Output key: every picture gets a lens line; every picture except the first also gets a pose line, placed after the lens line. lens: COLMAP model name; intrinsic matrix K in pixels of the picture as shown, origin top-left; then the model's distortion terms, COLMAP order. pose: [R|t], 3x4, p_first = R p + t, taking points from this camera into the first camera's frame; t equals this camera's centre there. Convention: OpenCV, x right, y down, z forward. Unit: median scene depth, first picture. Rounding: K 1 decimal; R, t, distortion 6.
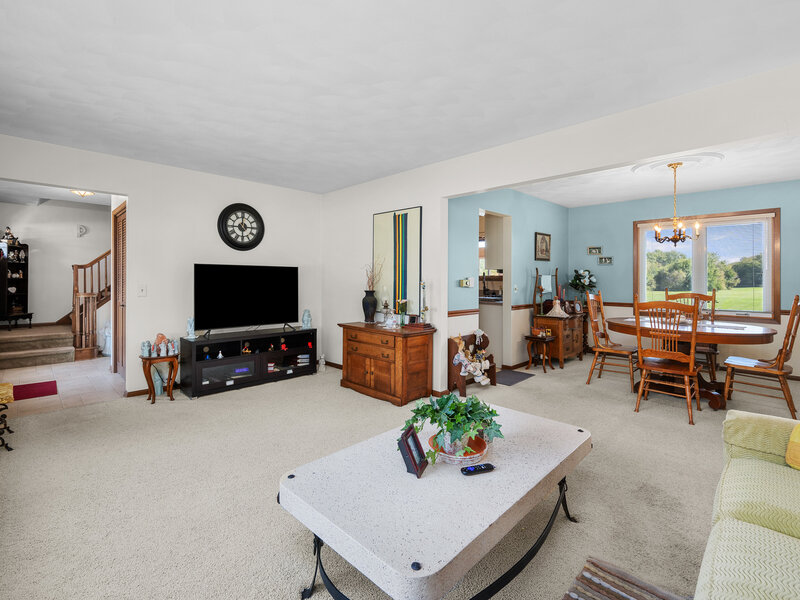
lens RADIAL K [[368.7, 0, 404.4], [0, 368.7, 280.6], [0, 0, 1]] dist [0.000114, 0.000403]
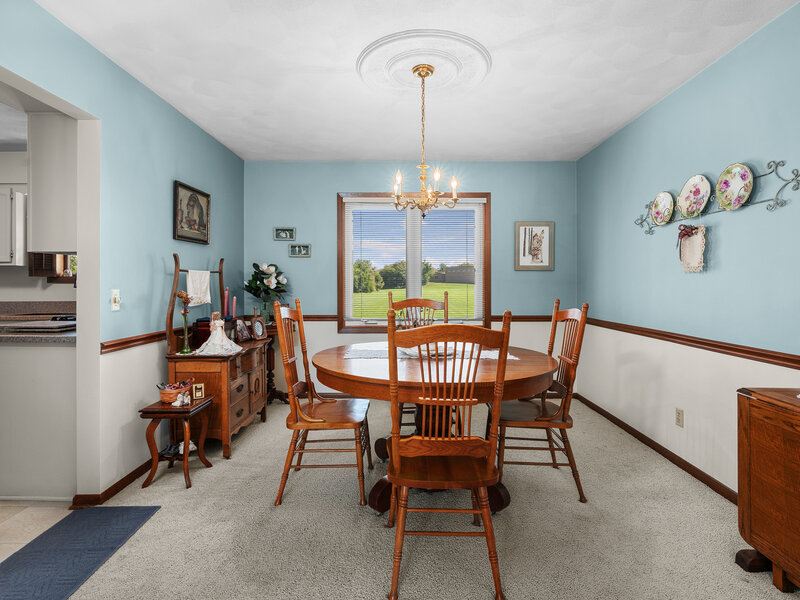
lens RADIAL K [[422.2, 0, 398.5], [0, 422.2, 280.6], [0, 0, 1]] dist [-0.003400, -0.001327]
pose [[0.728398, -0.000561, 0.685154, 0.196251], [0.005685, 0.999970, -0.005224, 0.004060], [-0.685130, 0.007700, 0.728380, 0.408173]]
